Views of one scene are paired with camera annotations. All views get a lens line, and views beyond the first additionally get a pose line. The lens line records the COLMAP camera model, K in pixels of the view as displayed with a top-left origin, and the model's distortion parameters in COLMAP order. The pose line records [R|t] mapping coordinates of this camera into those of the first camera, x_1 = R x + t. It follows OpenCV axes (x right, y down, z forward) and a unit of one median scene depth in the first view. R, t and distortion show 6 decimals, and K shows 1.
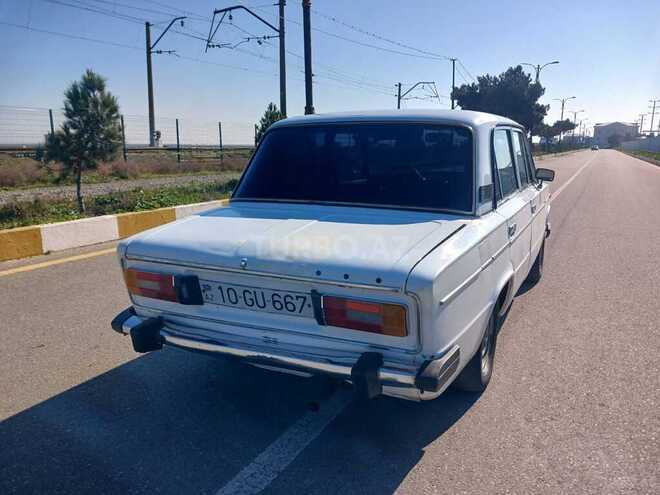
lens RADIAL K [[527.8, 0, 344.2], [0, 527.8, 255.3], [0, 0, 1]] dist [-0.002579, -0.009147]
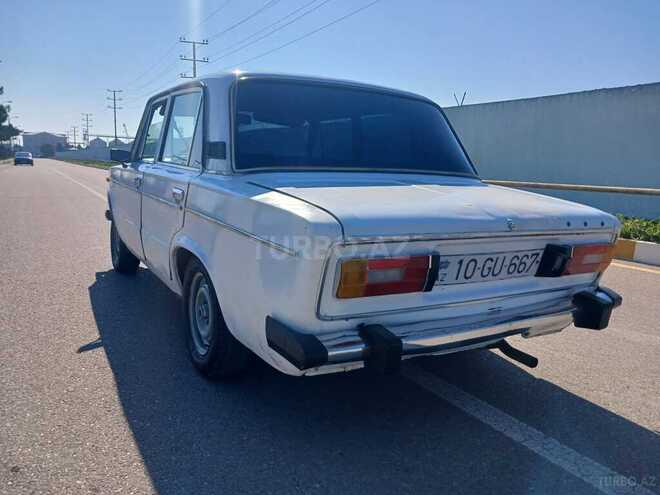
lens RADIAL K [[527.8, 0, 344.2], [0, 527.8, 255.3], [0, 0, 1]] dist [-0.002579, -0.009147]
pose [[0.569556, -0.116200, 0.813697, -0.988011], [0.130260, 0.990207, 0.050229, -0.013637], [-0.811565, 0.077384, 0.579114, 0.653199]]
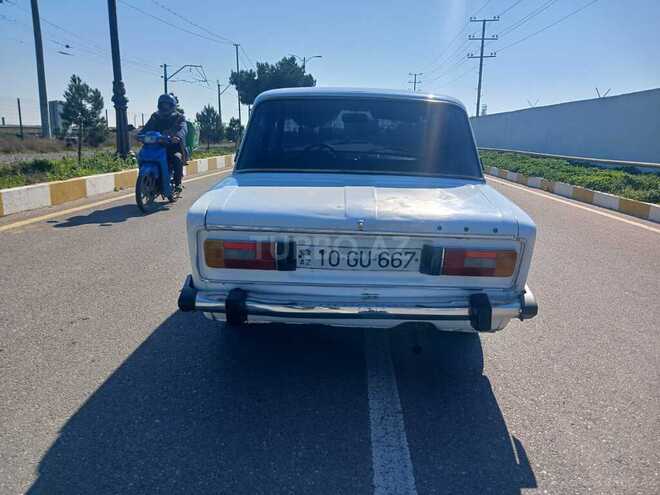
lens RADIAL K [[520.0, 0, 332.0], [0, 520.0, 258.6], [0, 0, 1]] dist [0.031316, -0.056495]
pose [[0.911051, -0.069327, 0.406423, -0.617323], [0.055892, 0.997429, 0.044850, 0.030143], [-0.408488, -0.018145, 0.912583, 0.059400]]
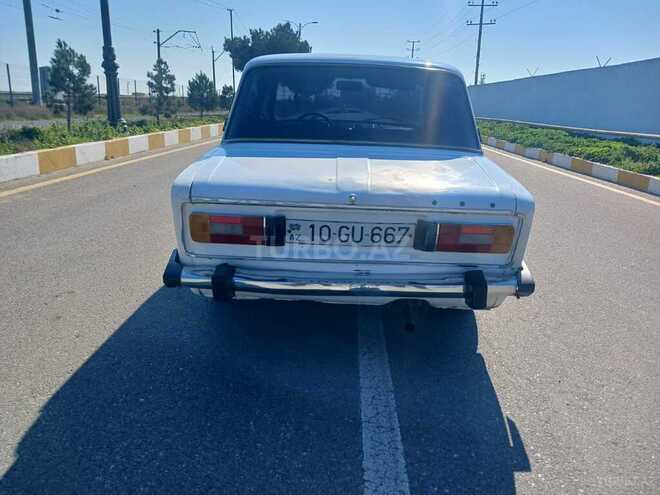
lens RADIAL K [[523.6, 0, 330.0], [0, 523.6, 247.5], [0, 0, 1]] dist [0.008580, -0.008097]
pose [[0.909523, -0.079117, 0.408055, -0.595580], [0.050460, 0.995473, 0.080538, 0.023372], [-0.412580, -0.052661, 0.909398, 0.084490]]
